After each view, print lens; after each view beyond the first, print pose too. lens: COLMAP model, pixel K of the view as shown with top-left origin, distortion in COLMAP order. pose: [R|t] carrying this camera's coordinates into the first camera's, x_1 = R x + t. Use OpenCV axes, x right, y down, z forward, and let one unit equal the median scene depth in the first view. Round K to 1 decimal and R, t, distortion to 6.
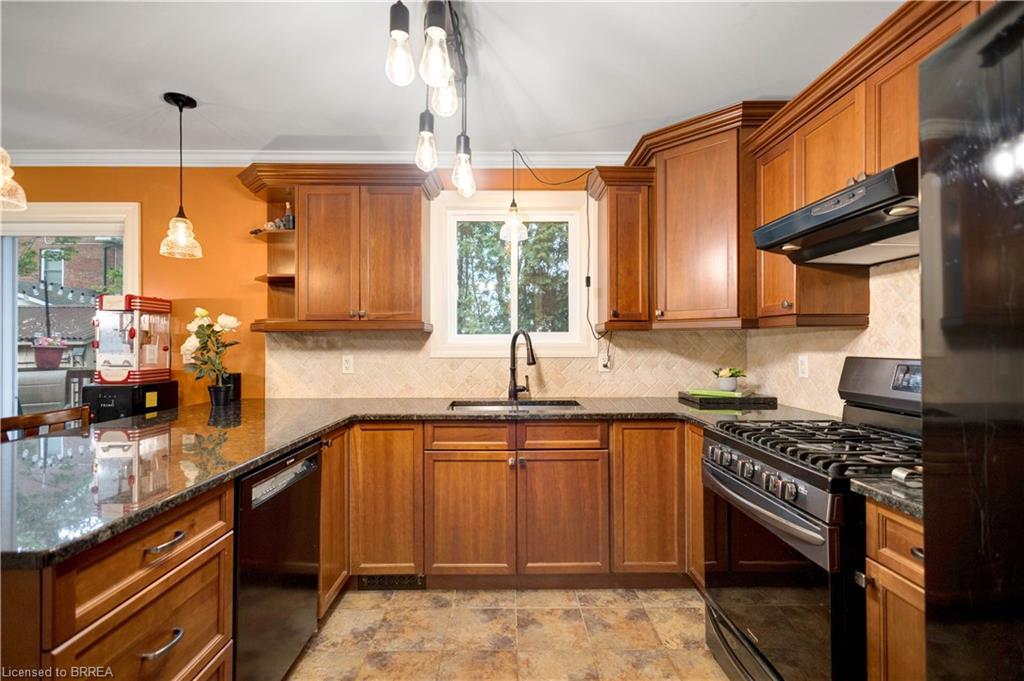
lens RADIAL K [[472.0, 0, 512.0], [0, 472.0, 340.5], [0, 0, 1]] dist [0.011846, 0.000314]
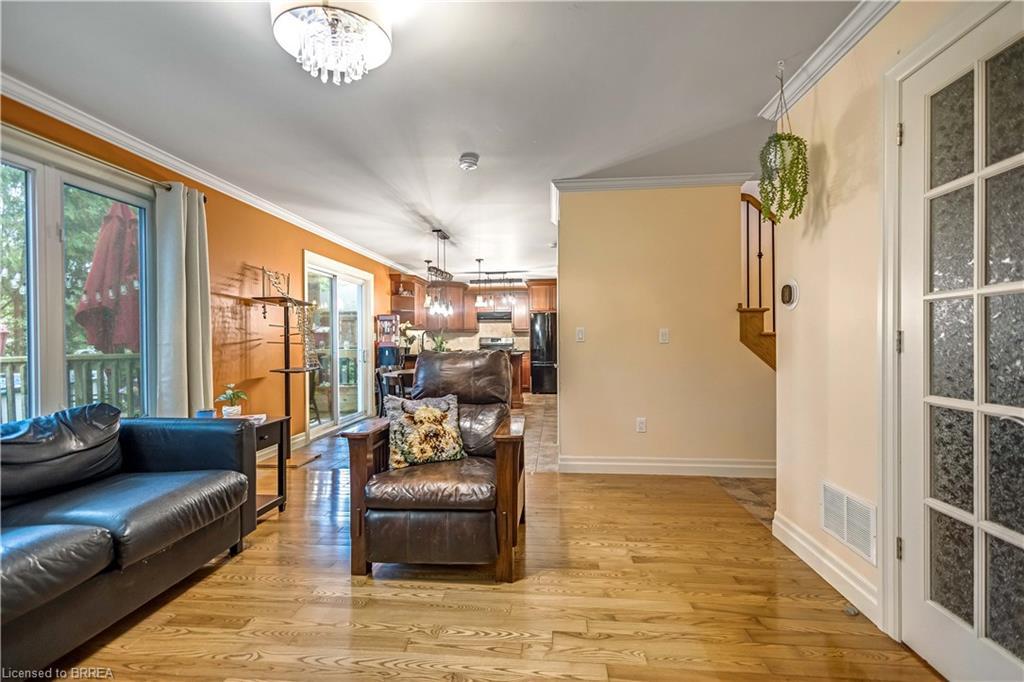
lens RADIAL K [[472.0, 0, 512.0], [0, 472.0, 341.0], [0, 0, 1]] dist [0.011846, 0.000314]
pose [[0.096124, 0.000197, 0.995369, -3.209555], [0.000547, 1.000000, -0.000251, 0.053042], [-0.995369, 0.000568, 0.096124, 0.067605]]
